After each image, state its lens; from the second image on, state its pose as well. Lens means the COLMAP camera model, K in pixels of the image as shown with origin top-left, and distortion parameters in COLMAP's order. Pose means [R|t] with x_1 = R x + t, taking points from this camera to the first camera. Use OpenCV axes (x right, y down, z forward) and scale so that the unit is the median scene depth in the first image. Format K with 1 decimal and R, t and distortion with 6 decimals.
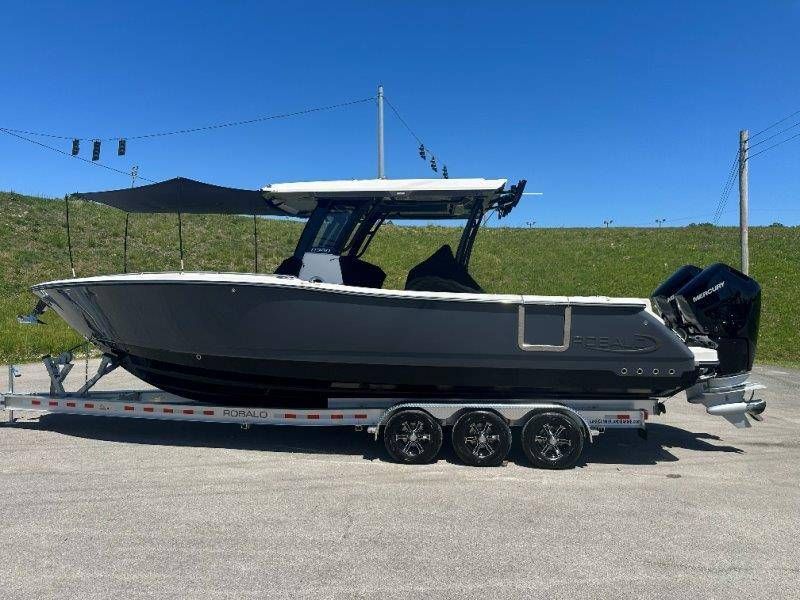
lens RADIAL K [[565.4, 0, 413.4], [0, 565.4, 296.0], [0, 0, 1]] dist [0.048139, -0.059523]
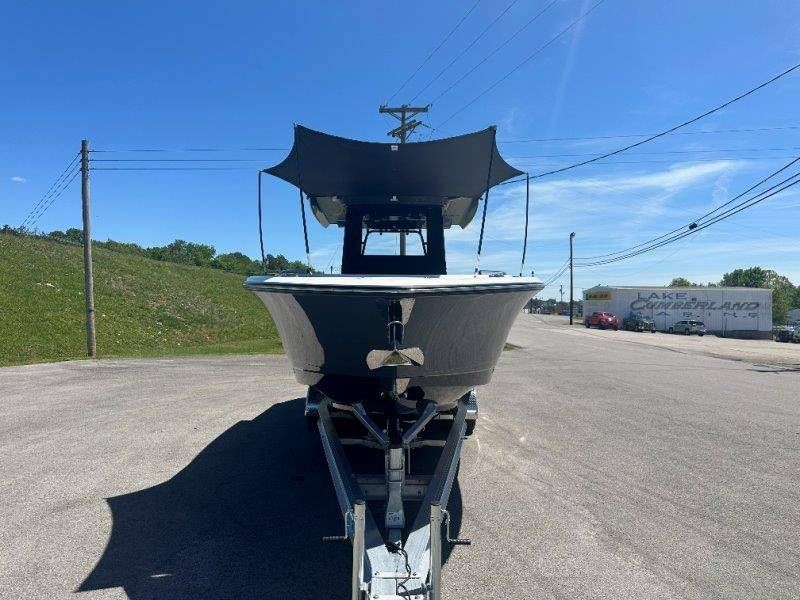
lens RADIAL K [[565.4, 0, 401.7], [0, 565.4, 301.0], [0, 0, 1]] dist [0.048139, -0.059523]
pose [[-0.063965, 0.000656, 0.997952, -1.189512], [-0.010412, 0.999945, -0.001325, -0.000514], [-0.997898, -0.010475, -0.063955, 1.143046]]
